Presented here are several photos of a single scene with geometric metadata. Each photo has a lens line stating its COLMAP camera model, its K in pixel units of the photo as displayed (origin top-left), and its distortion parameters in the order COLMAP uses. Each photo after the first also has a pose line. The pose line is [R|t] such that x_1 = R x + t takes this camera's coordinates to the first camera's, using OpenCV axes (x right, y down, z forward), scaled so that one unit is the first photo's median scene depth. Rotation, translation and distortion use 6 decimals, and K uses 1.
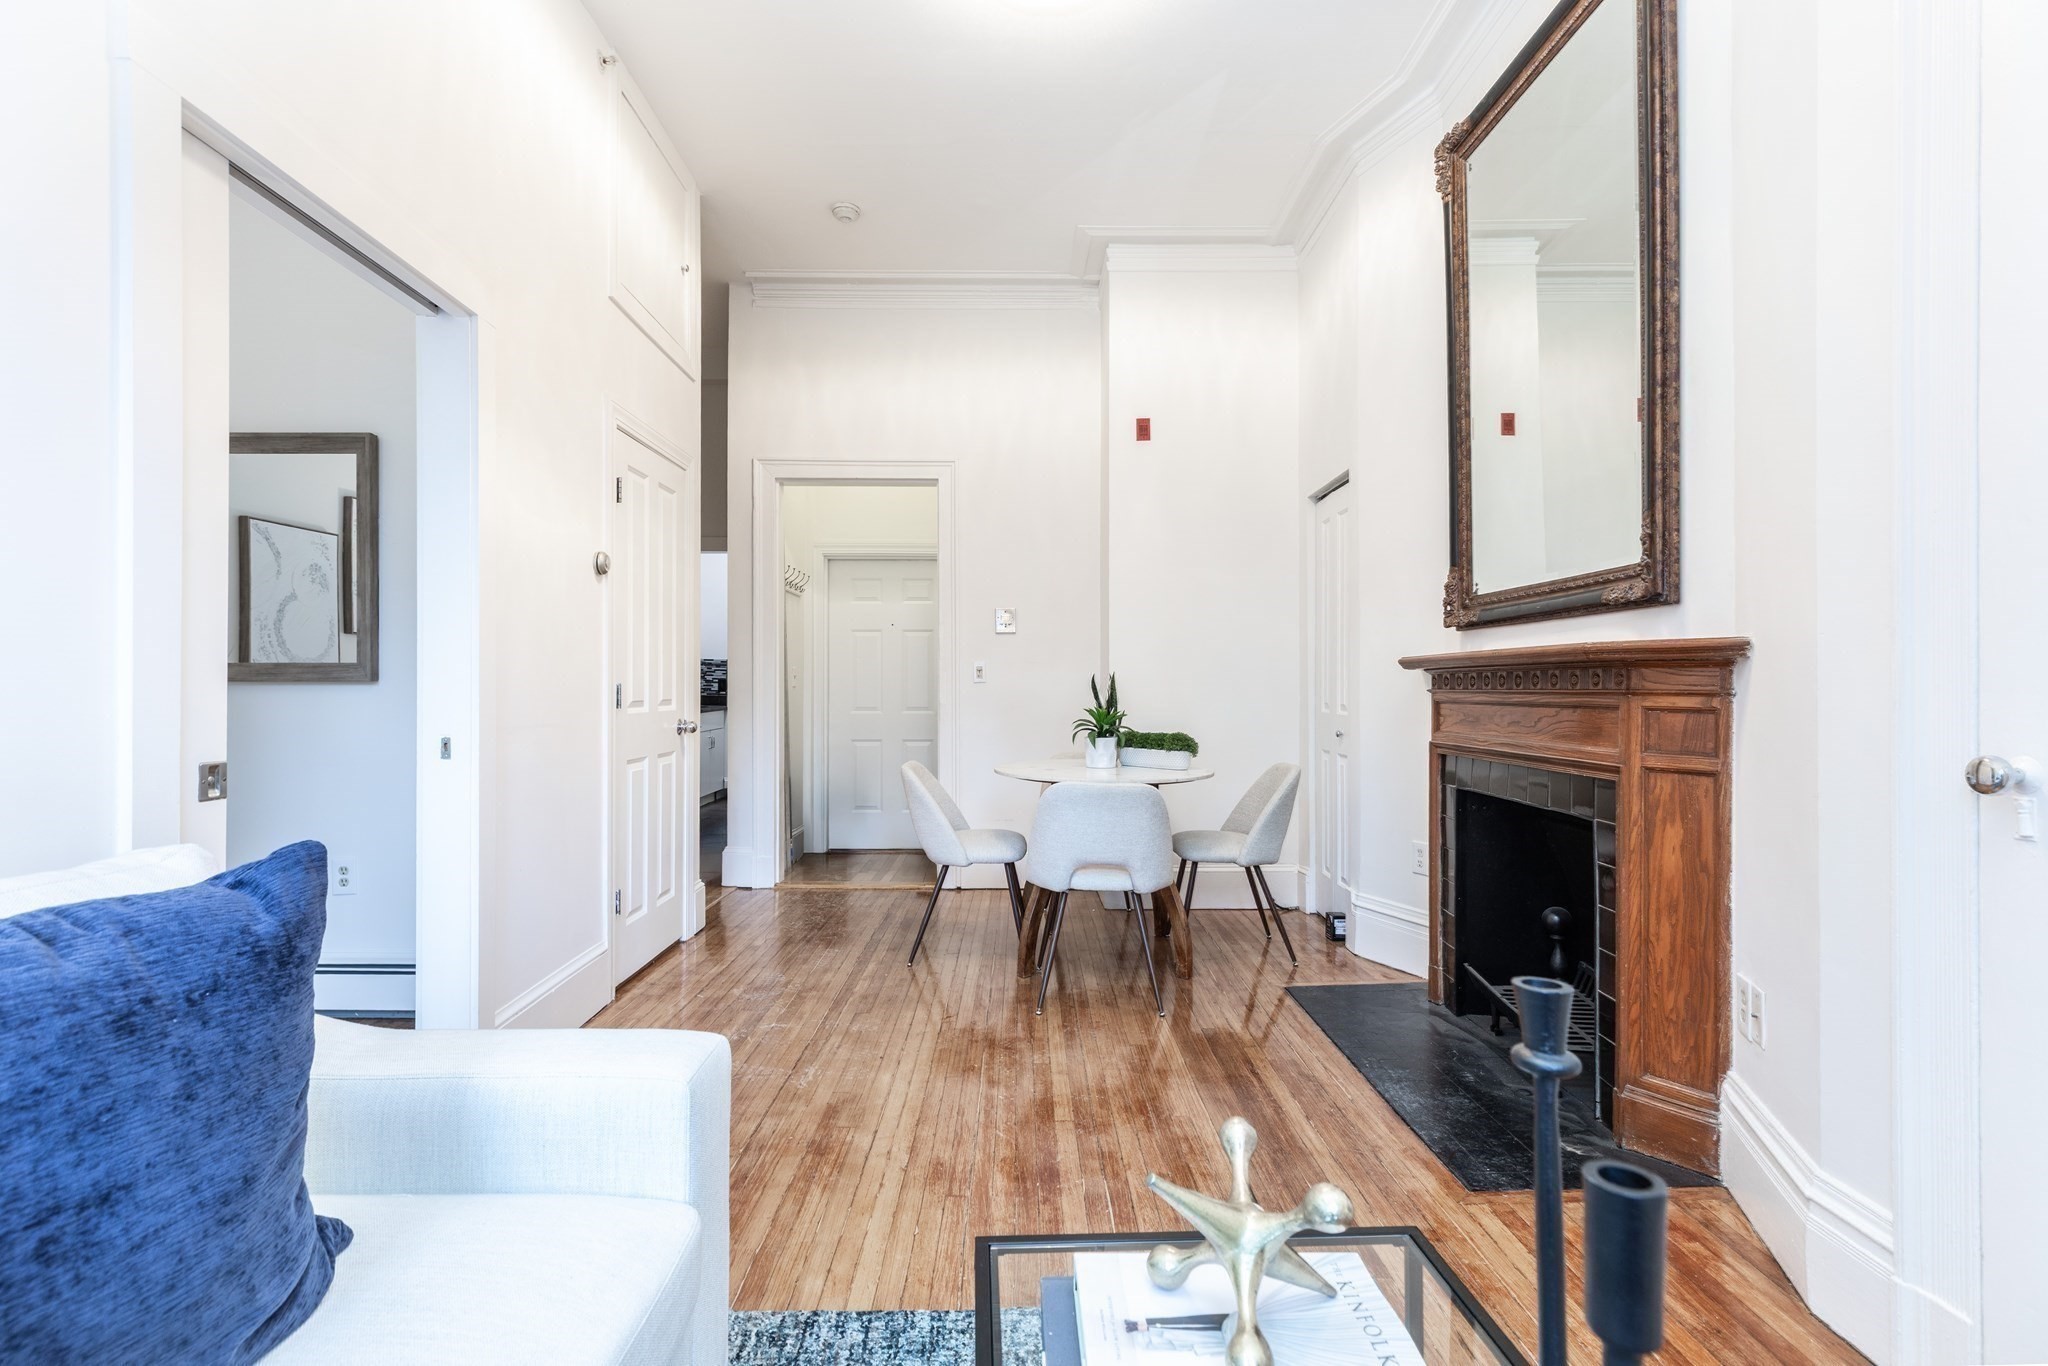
lens RADIAL K [[933.5, 0, 1021.0], [0, 933.5, 681.1], [0, 0, 1]] dist [0.000302, -0.000211]
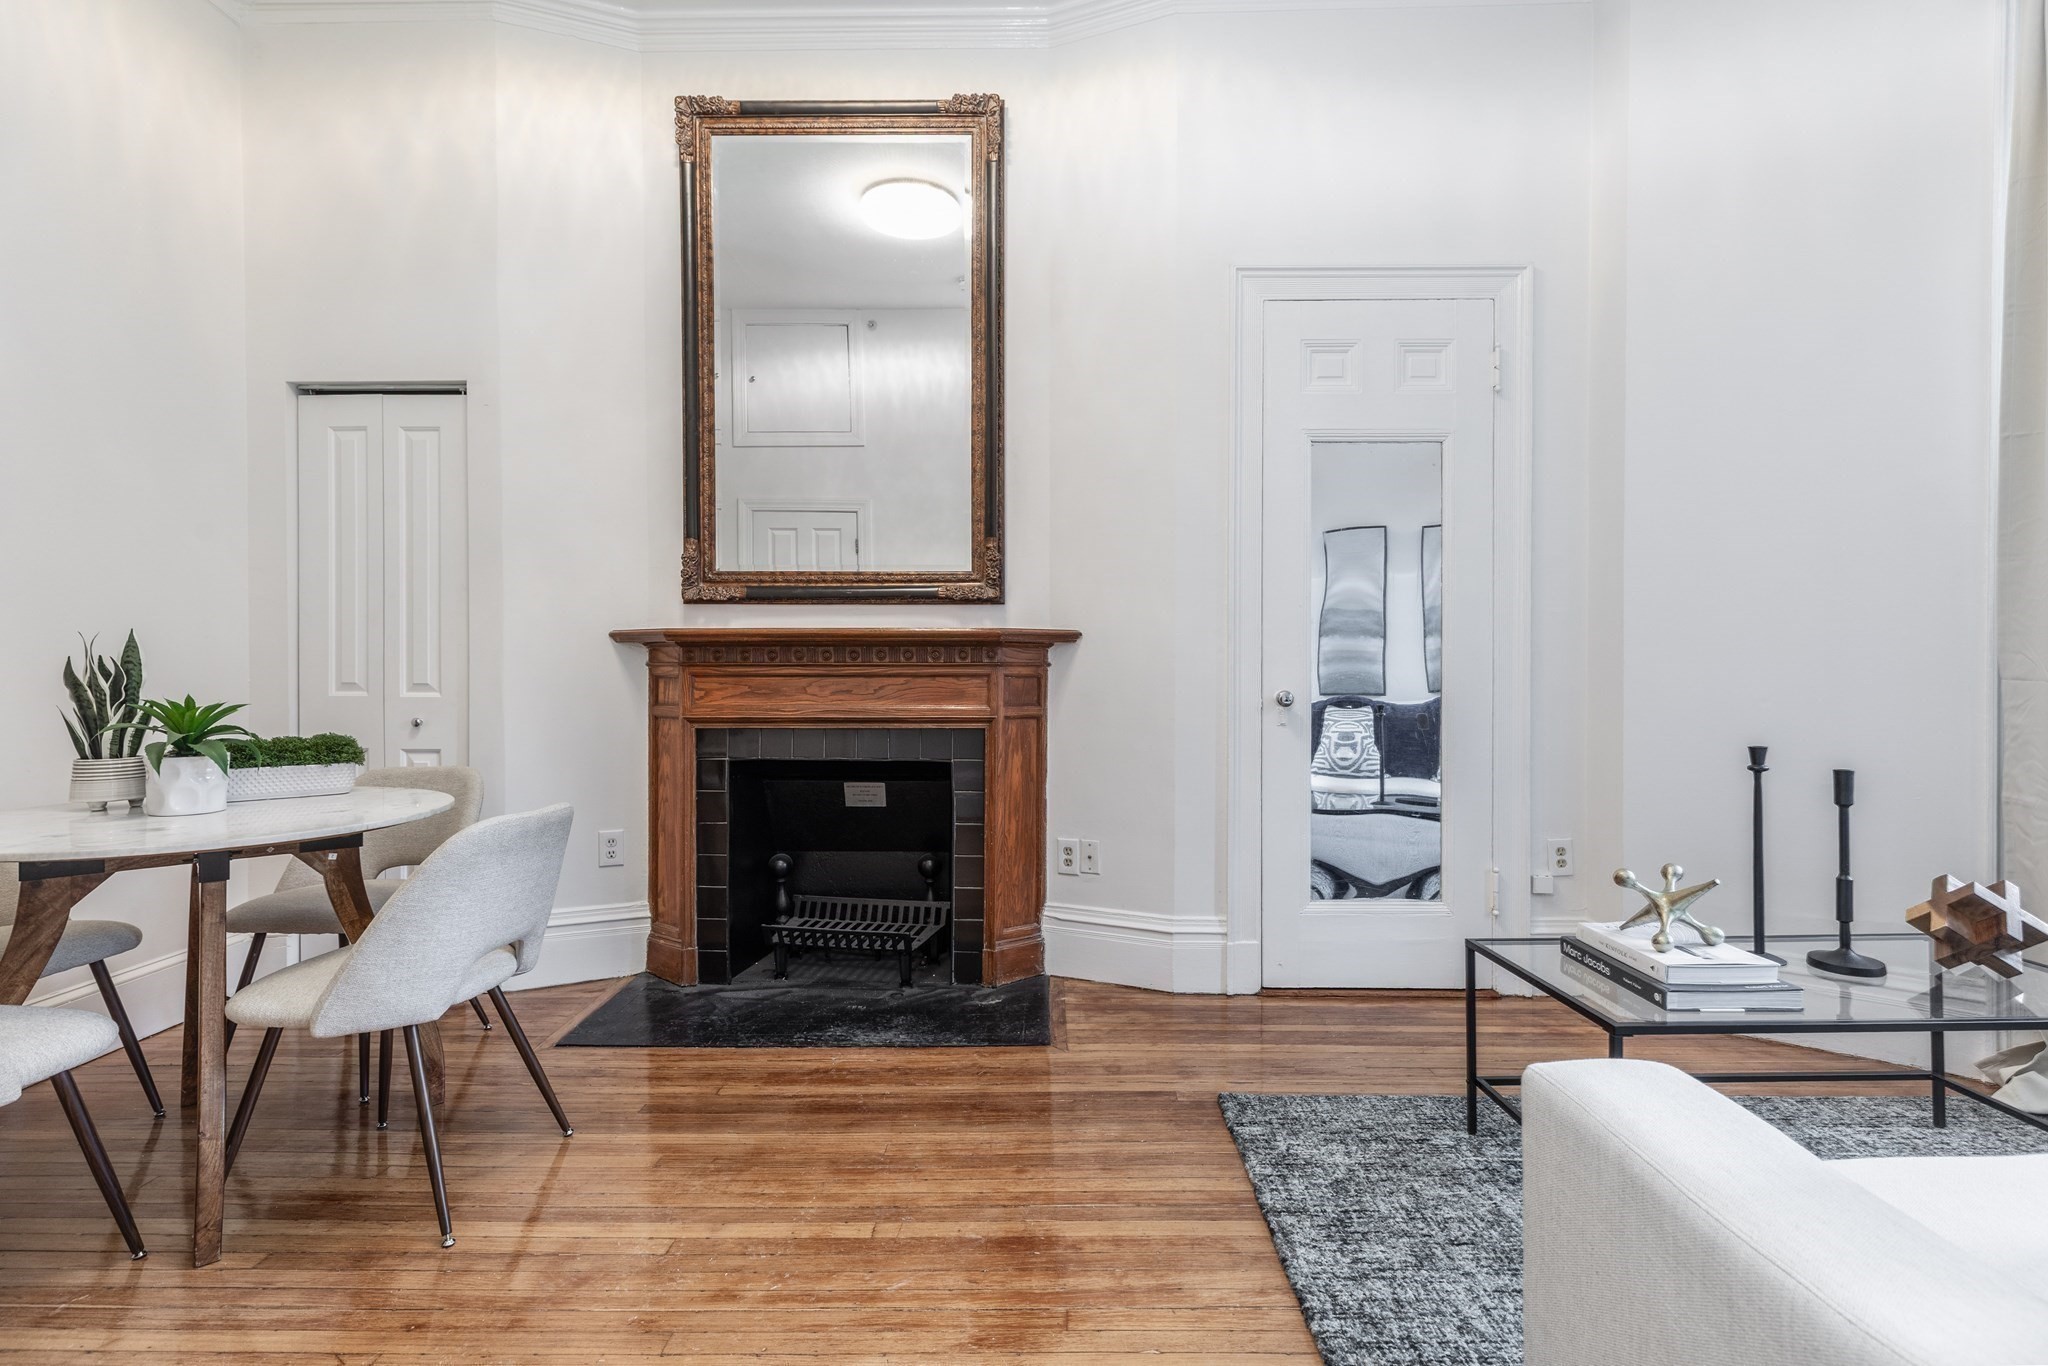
lens RADIAL K [[933.5, 0, 1018.1], [0, 933.5, 672.0], [0, 0, 1]] dist [0.000302, -0.000211]
pose [[0.017733, -0.008991, 0.999802, -0.752791], [-0.008956, 0.999918, 0.009151, 0.010030], [-0.999803, -0.009116, 0.017651, 0.932474]]
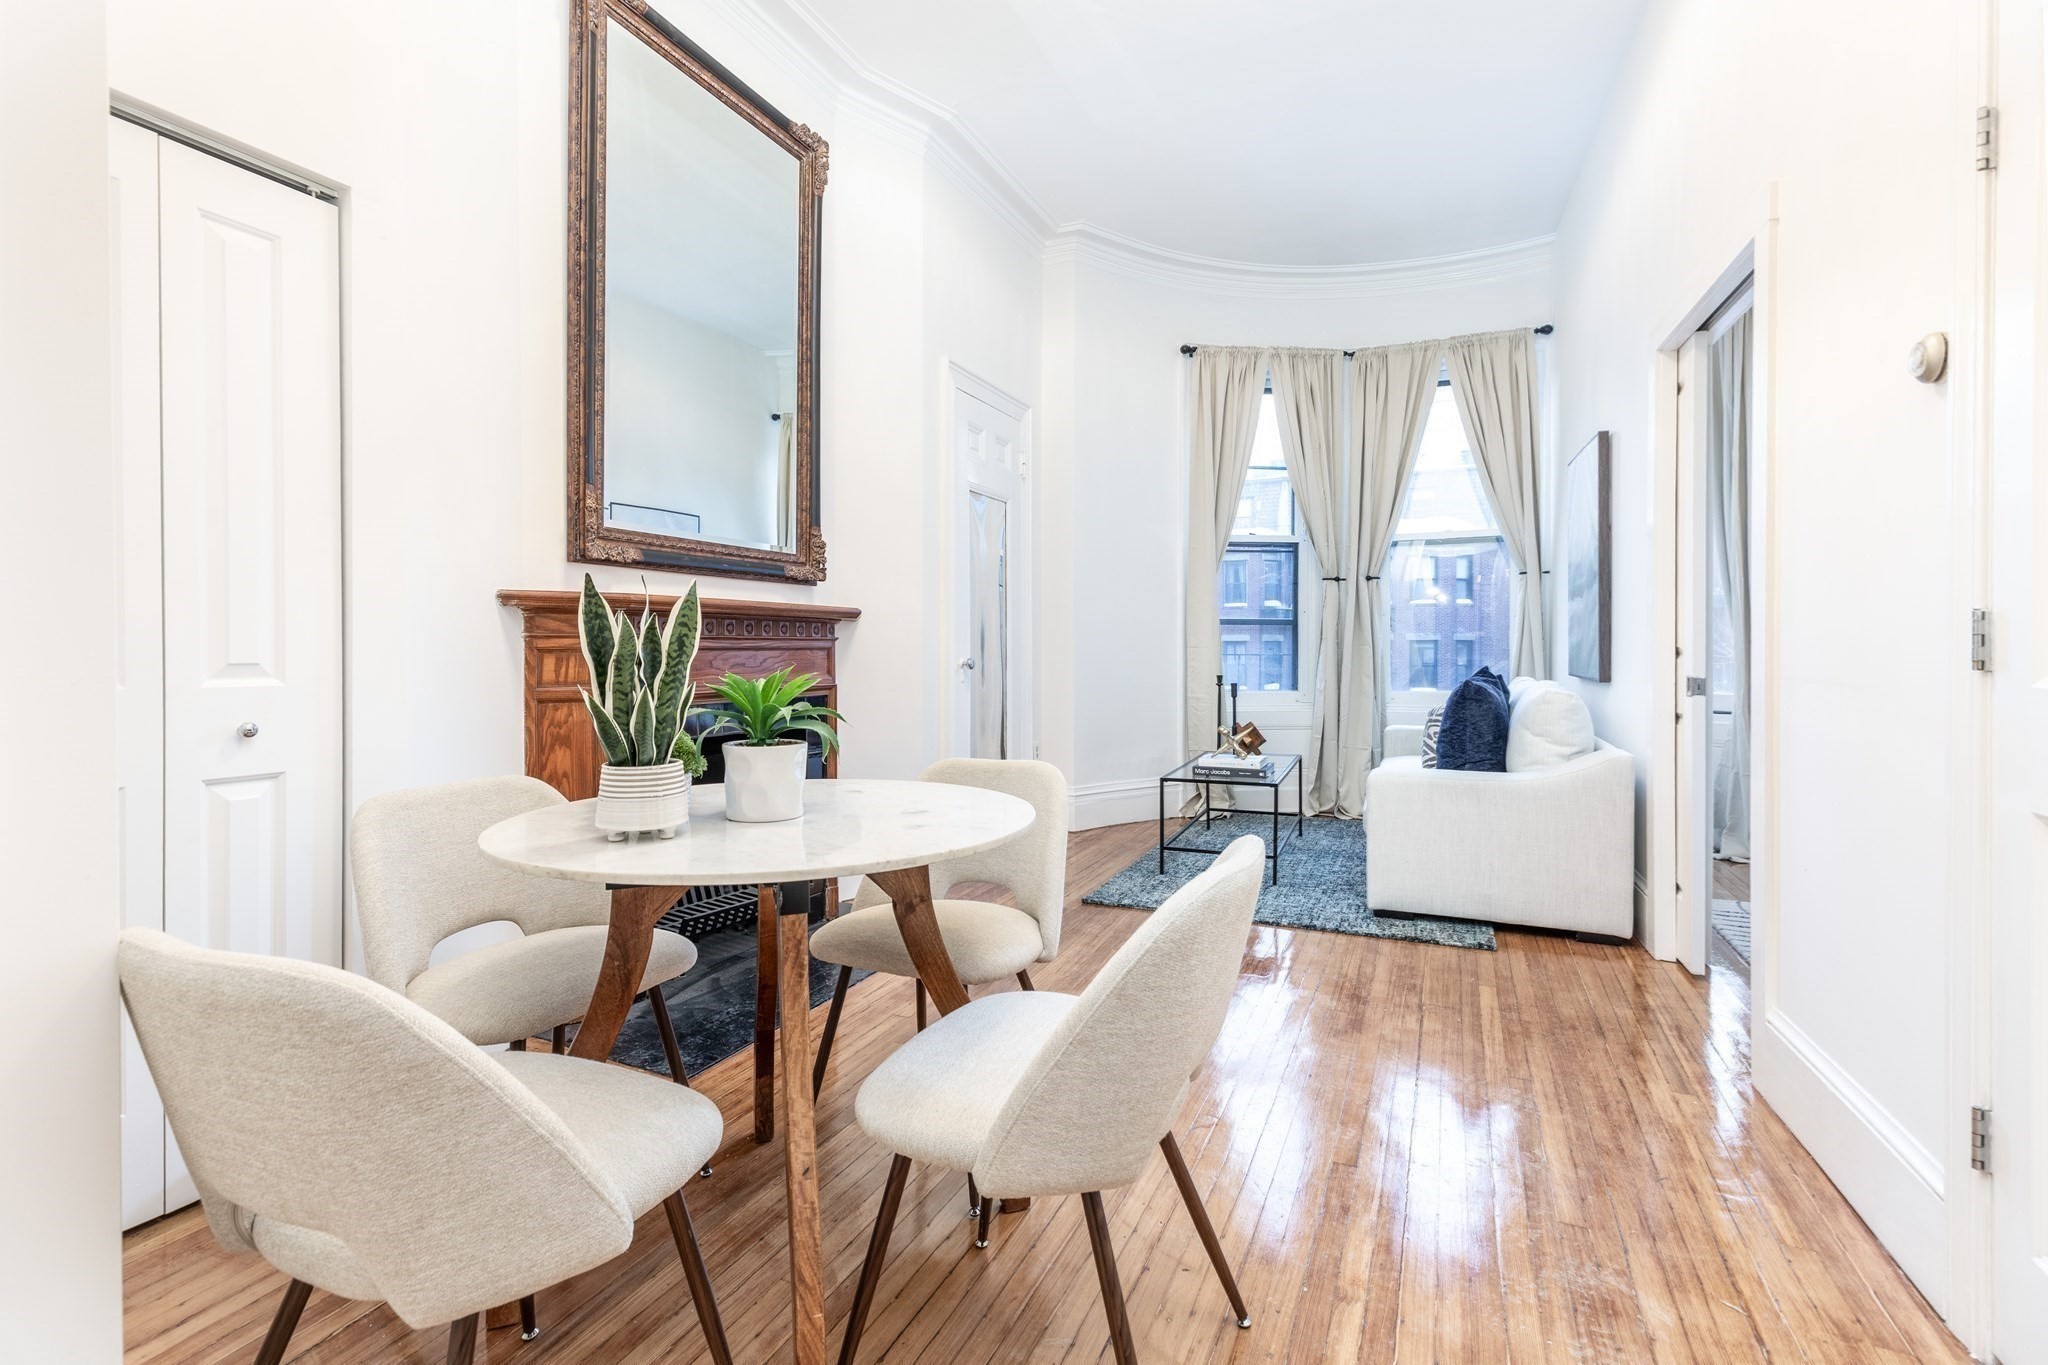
lens RADIAL K [[933.5, 0, 1018.5], [0, 933.5, 651.8], [0, 0, 1]] dist [0.000302, -0.000211]
pose [[-0.907197, -0.003571, 0.420690, -0.325831], [-0.004343, 0.999990, -0.000877, 0.035465], [-0.420683, -0.002623, -0.907204, 2.314444]]
